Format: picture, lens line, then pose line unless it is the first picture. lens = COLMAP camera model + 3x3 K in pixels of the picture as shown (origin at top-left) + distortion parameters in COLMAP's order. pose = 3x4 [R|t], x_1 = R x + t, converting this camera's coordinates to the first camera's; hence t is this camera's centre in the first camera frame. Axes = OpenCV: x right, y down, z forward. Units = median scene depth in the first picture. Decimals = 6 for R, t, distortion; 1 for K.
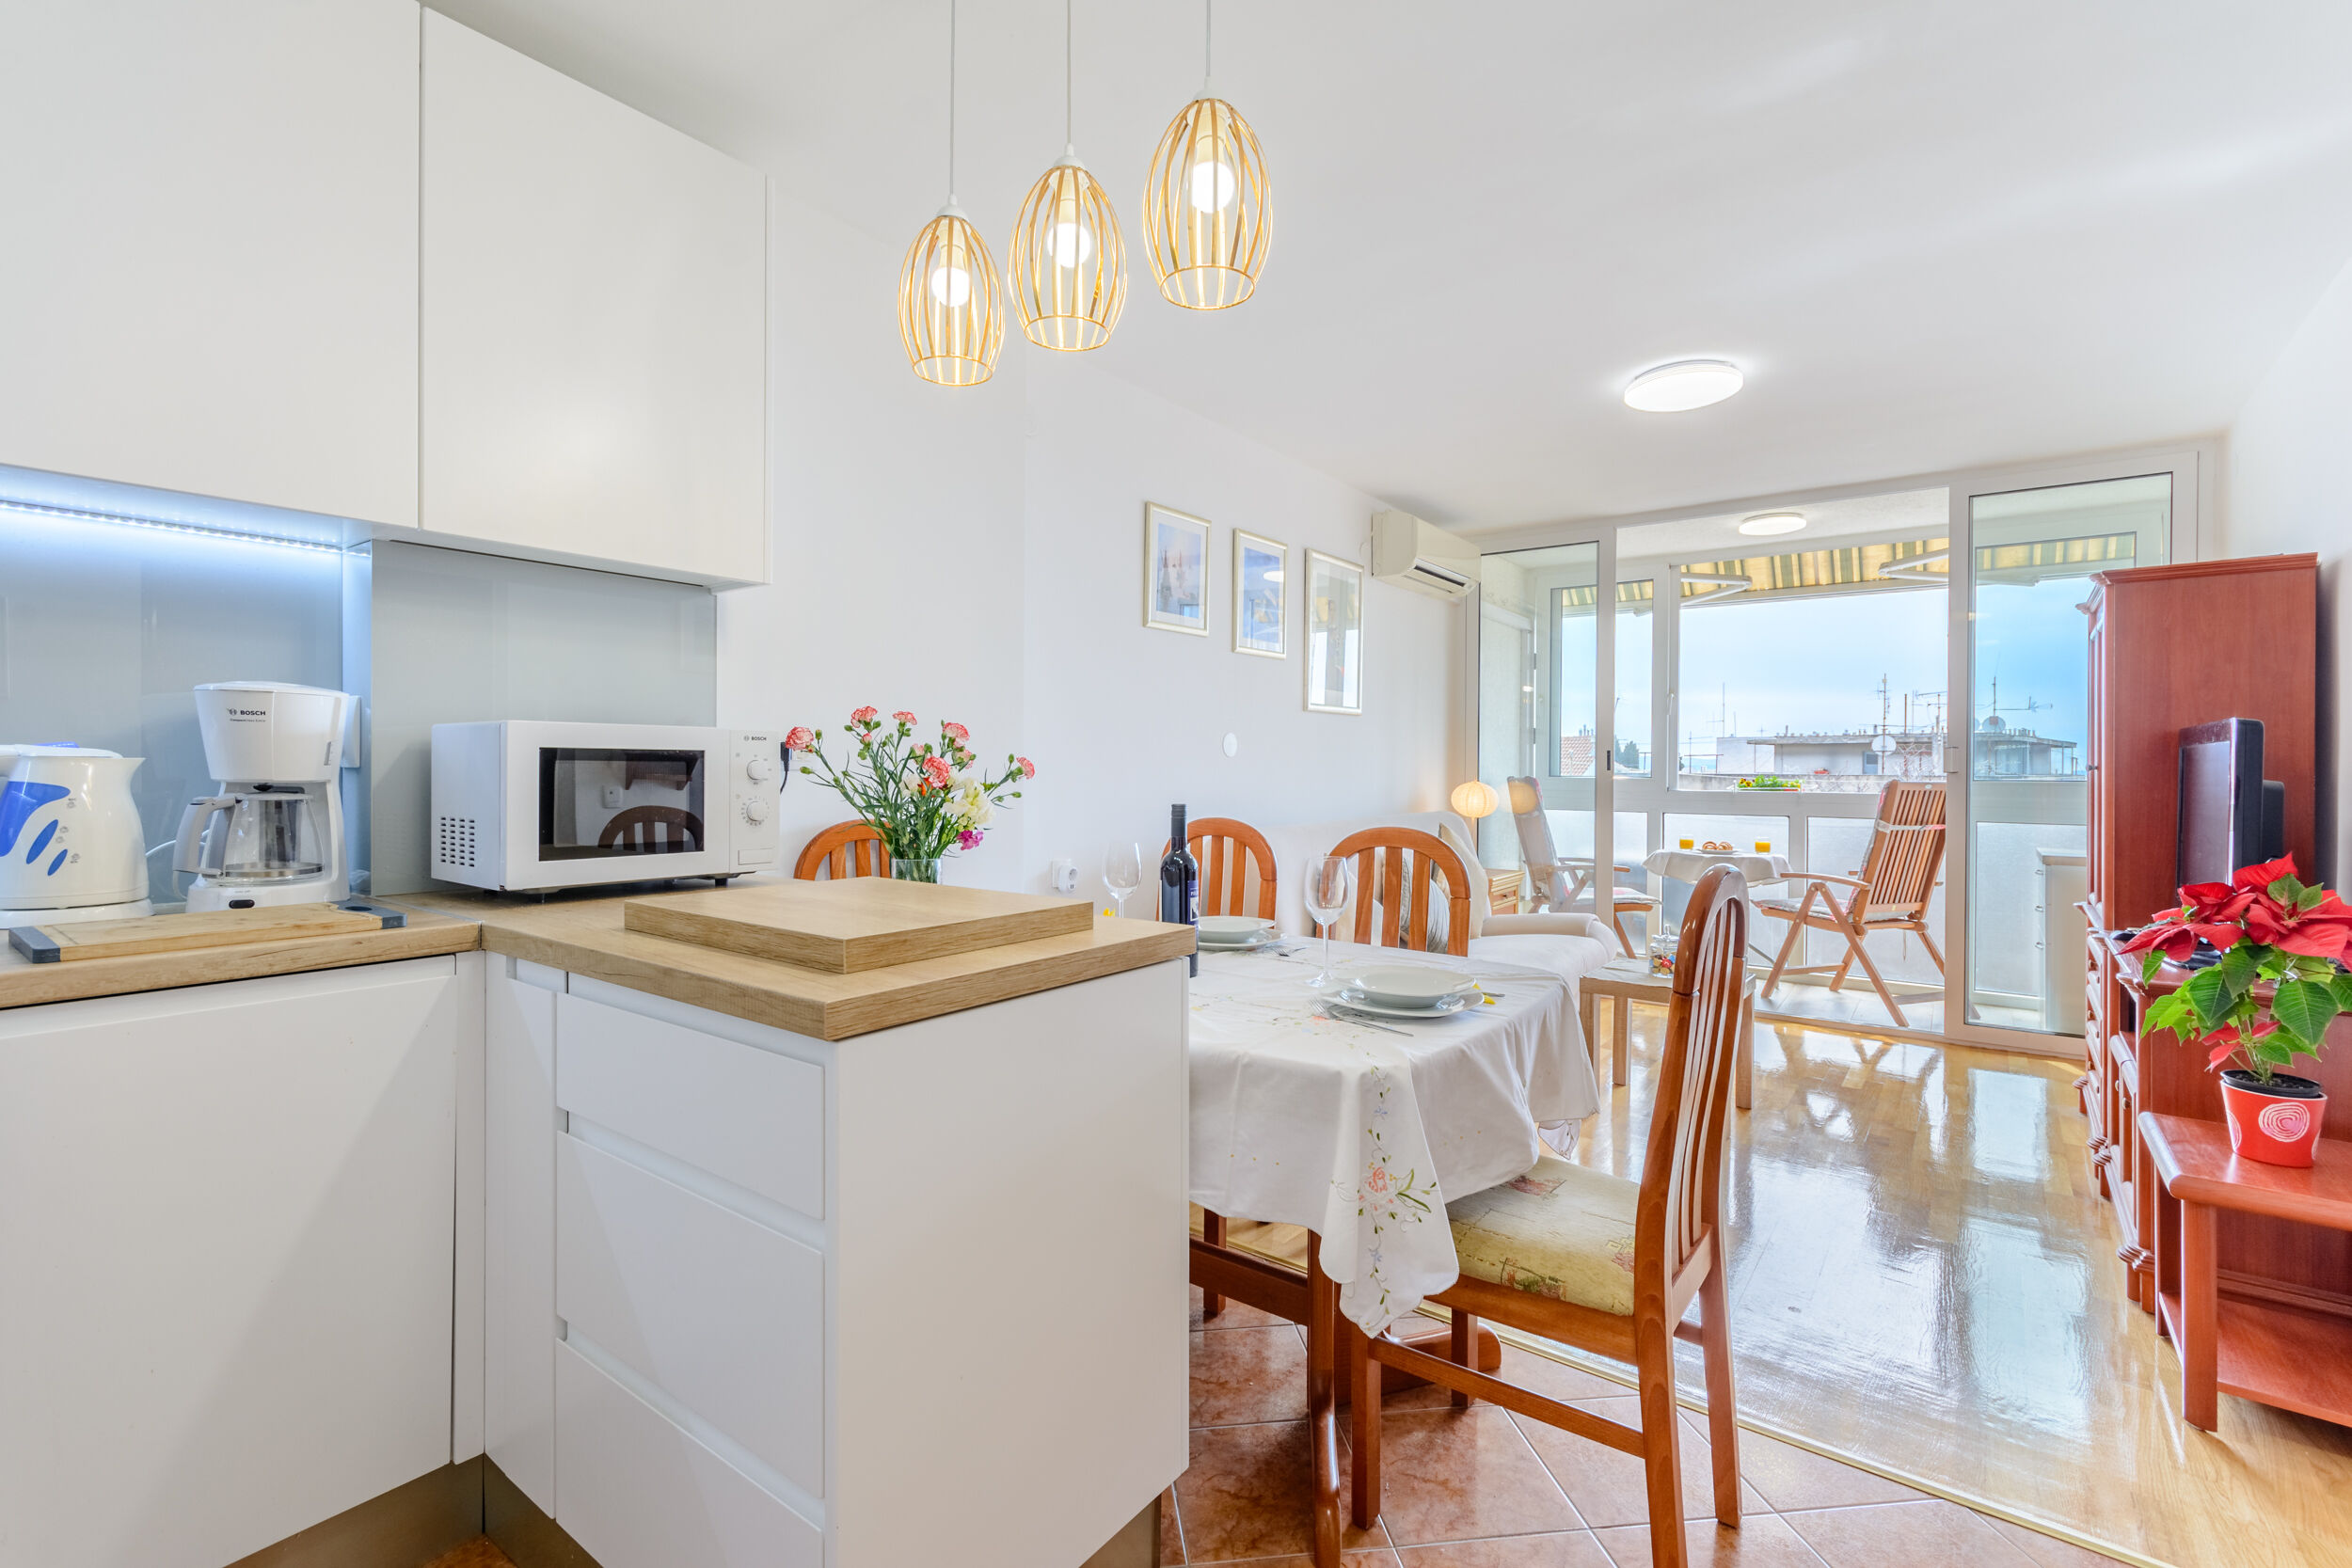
lens RADIAL K [[1046.9, 0, 1172.4], [0, 1046.9, 772.5], [0, 0, 1]] dist [0.041076, -0.018644]
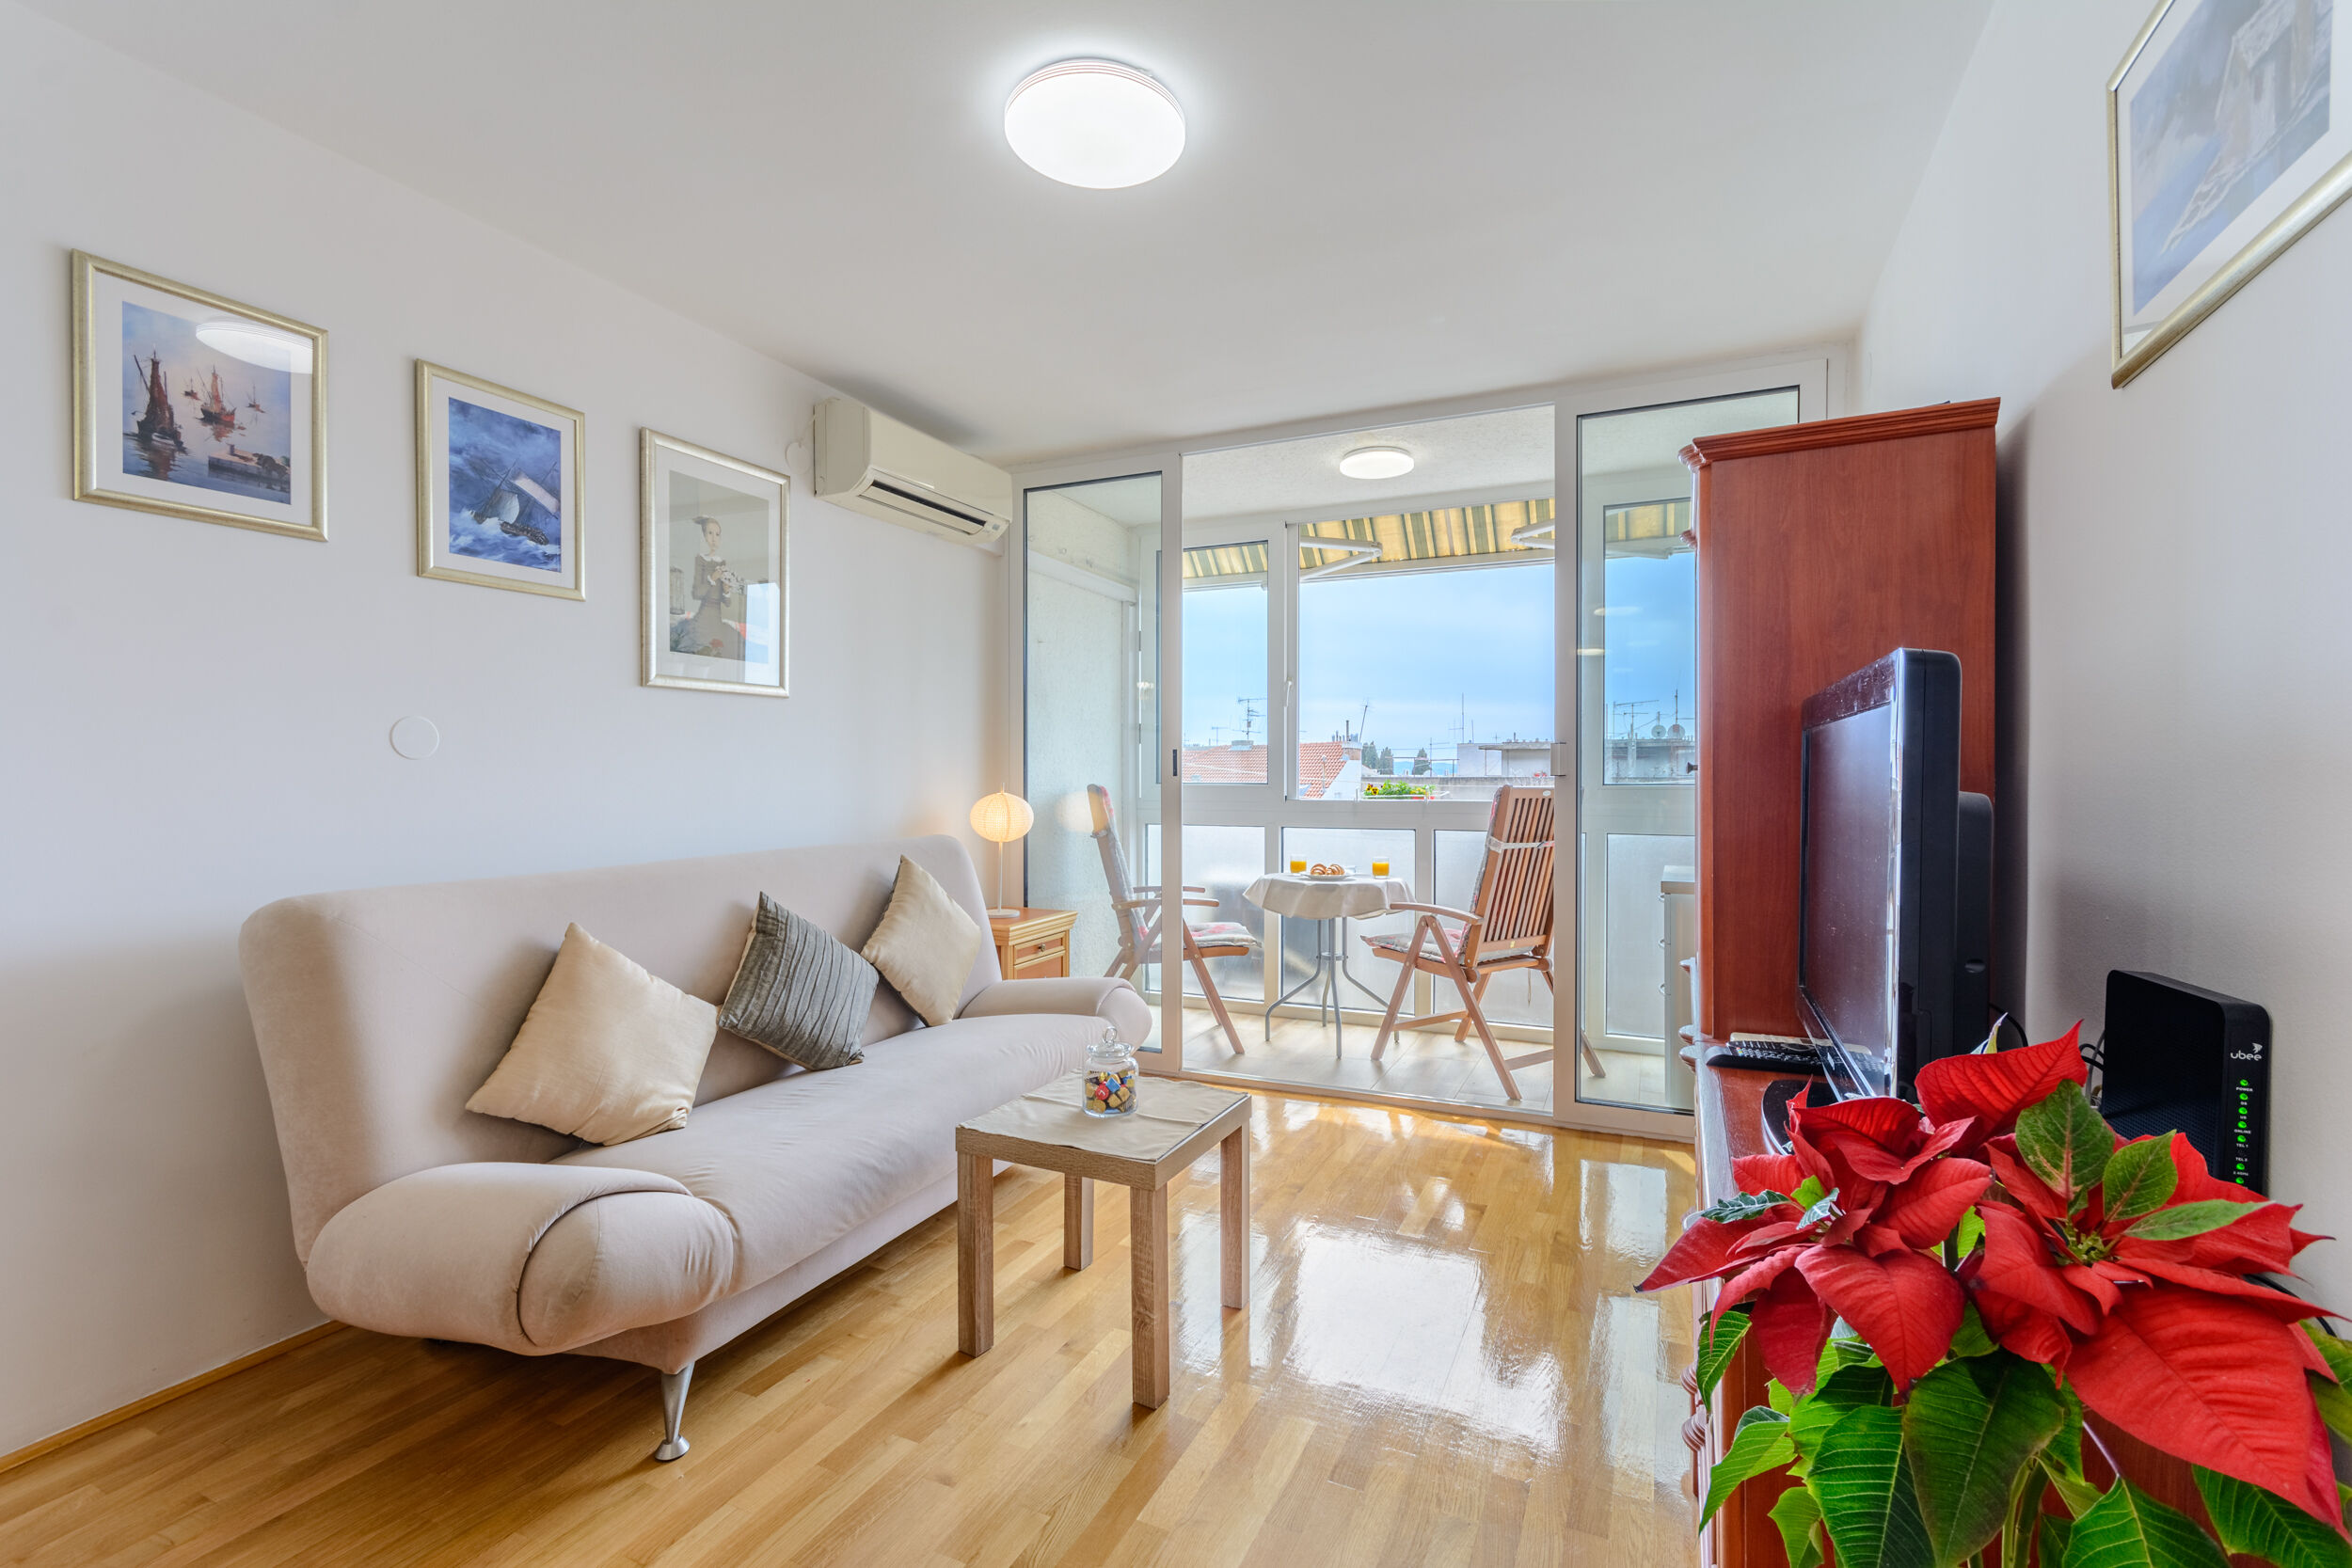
lens RADIAL K [[1046.0, 0, 1164.5], [0, 1046.0, 790.4], [0, 0, 1]] dist [-0.001417, 0.000045]
pose [[0.980128, -0.011377, 0.198037, 0.262941], [0.009348, 0.999894, 0.011179, -0.000436], [-0.198143, -0.009106, 0.980131, 0.275050]]
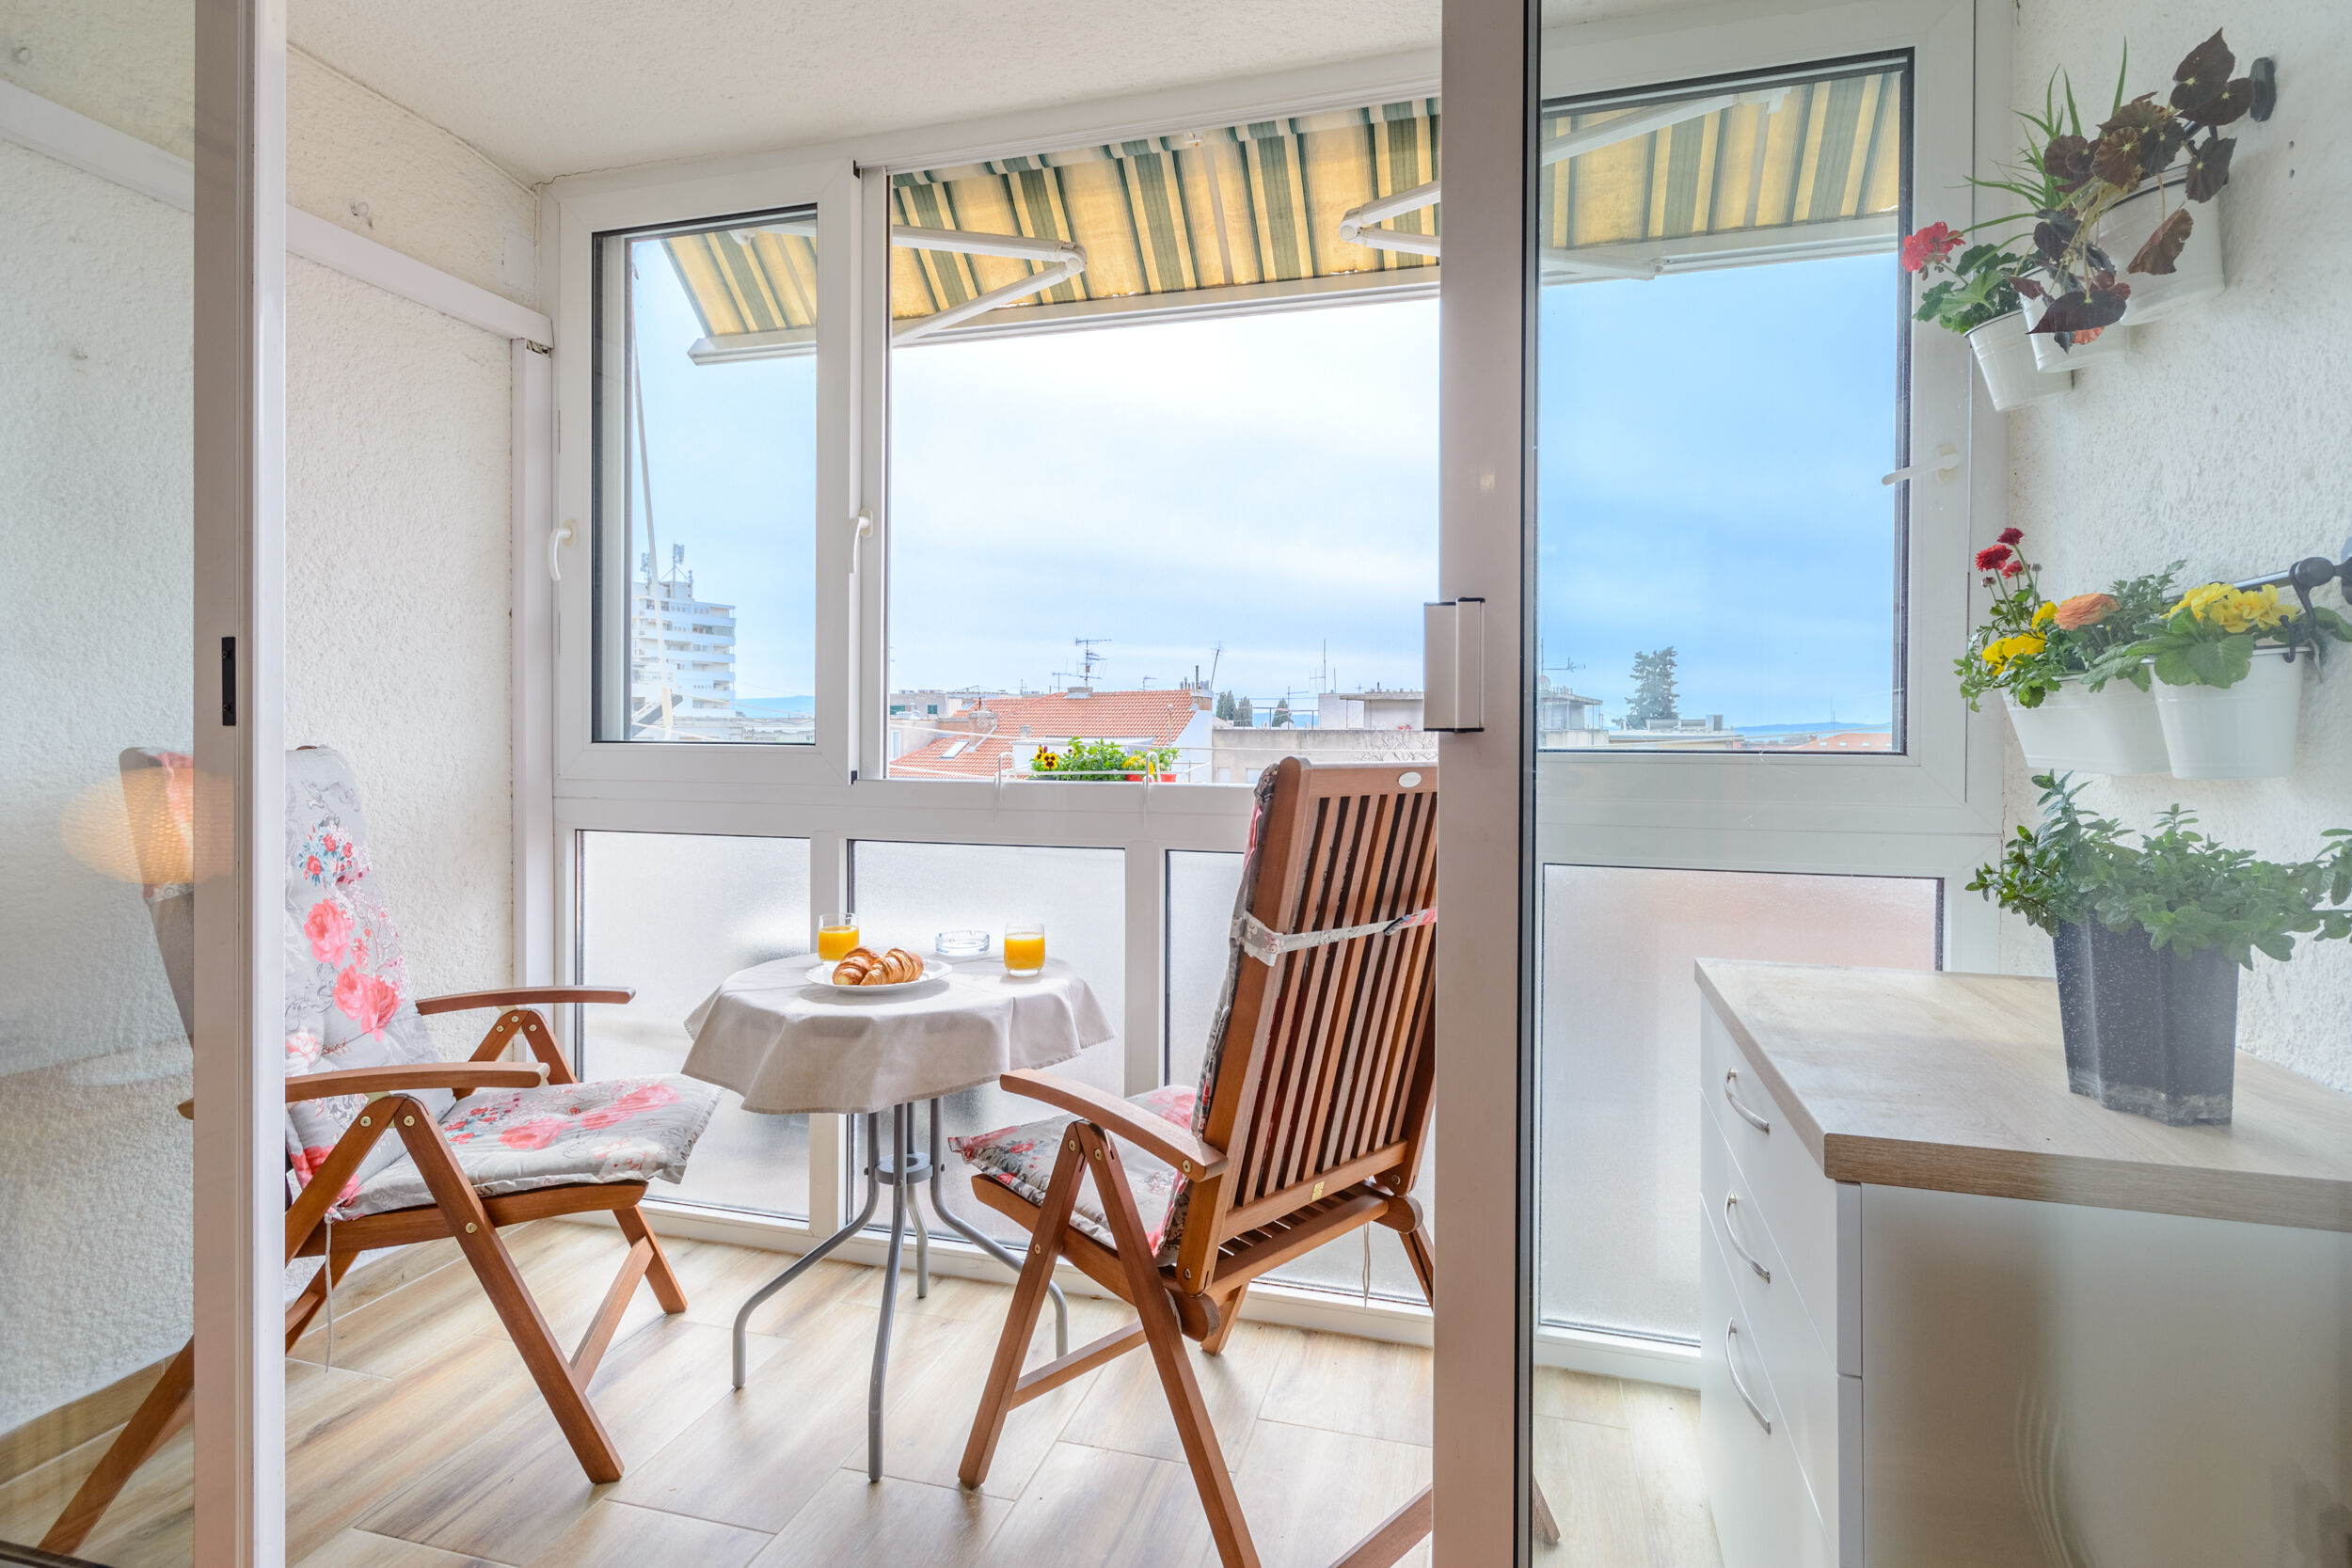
lens RADIAL K [[1148.9, 0, 1171.7], [0, 1148.9, 736.1], [0, 0, 1]] dist [-0.001394, -0.000136]
pose [[0.941278, -0.005627, 0.337586, 0.529734], [0.003747, 0.999974, 0.006219, -0.000380], [-0.337612, -0.004589, 0.941274, 0.710072]]
